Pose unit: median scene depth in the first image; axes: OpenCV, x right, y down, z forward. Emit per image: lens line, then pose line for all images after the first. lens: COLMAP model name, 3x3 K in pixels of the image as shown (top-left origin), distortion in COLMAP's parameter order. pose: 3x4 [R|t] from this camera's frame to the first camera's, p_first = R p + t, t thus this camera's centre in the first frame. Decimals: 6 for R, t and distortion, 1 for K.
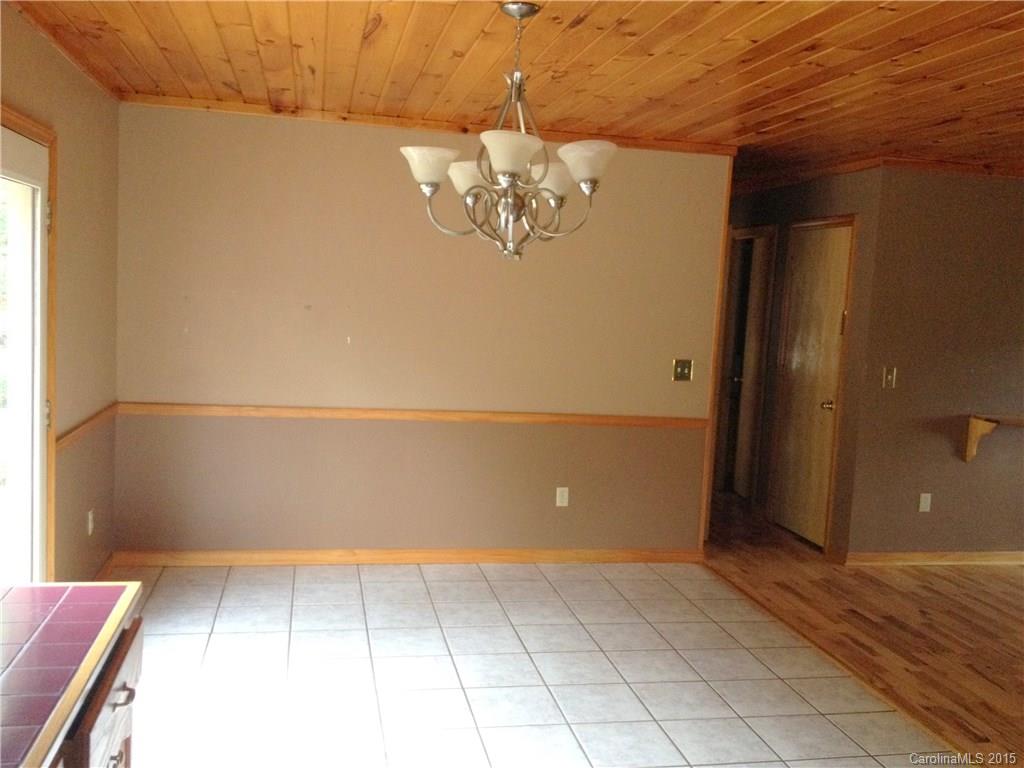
lens RADIAL K [[978.0, 0, 512.0], [0, 978.0, 384.0], [0, 0, 1]] dist [0.186609, -0.468282]
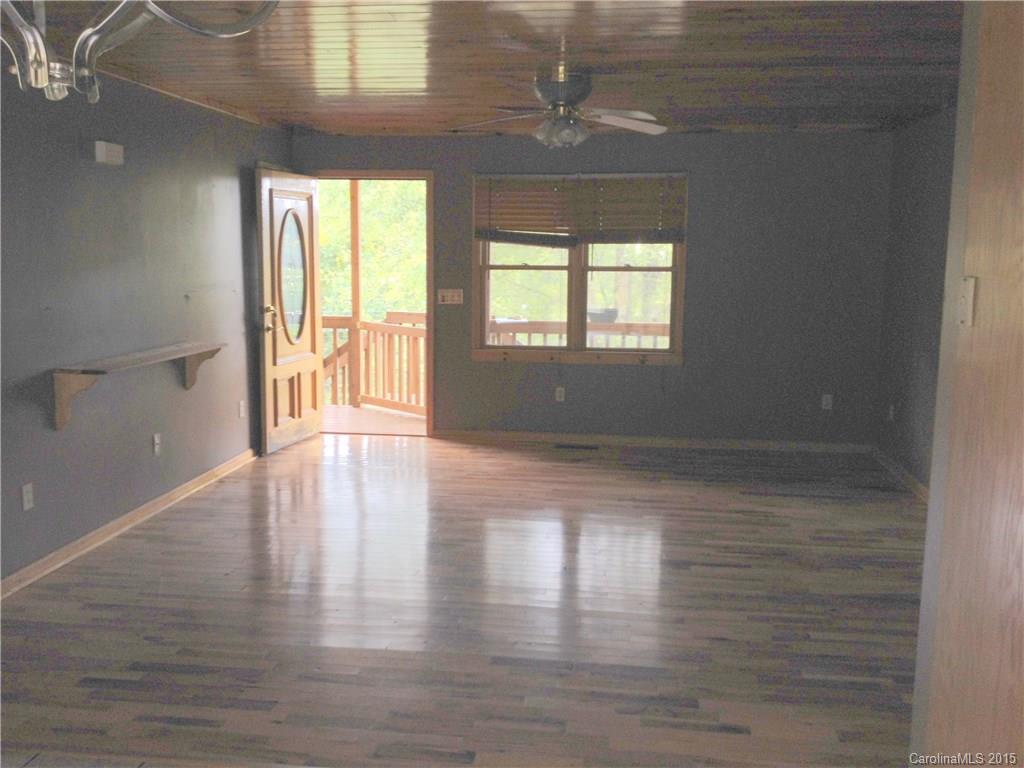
lens RADIAL K [[978.0, 0, 512.0], [0, 978.0, 384.0], [0, 0, 1]] dist [0.186609, -0.468282]
pose [[0.327511, -0.188564, 0.925840, -0.159934], [0.105474, 0.981055, 0.162499, -0.053697], [-0.938942, 0.044432, 0.341195, 0.487531]]
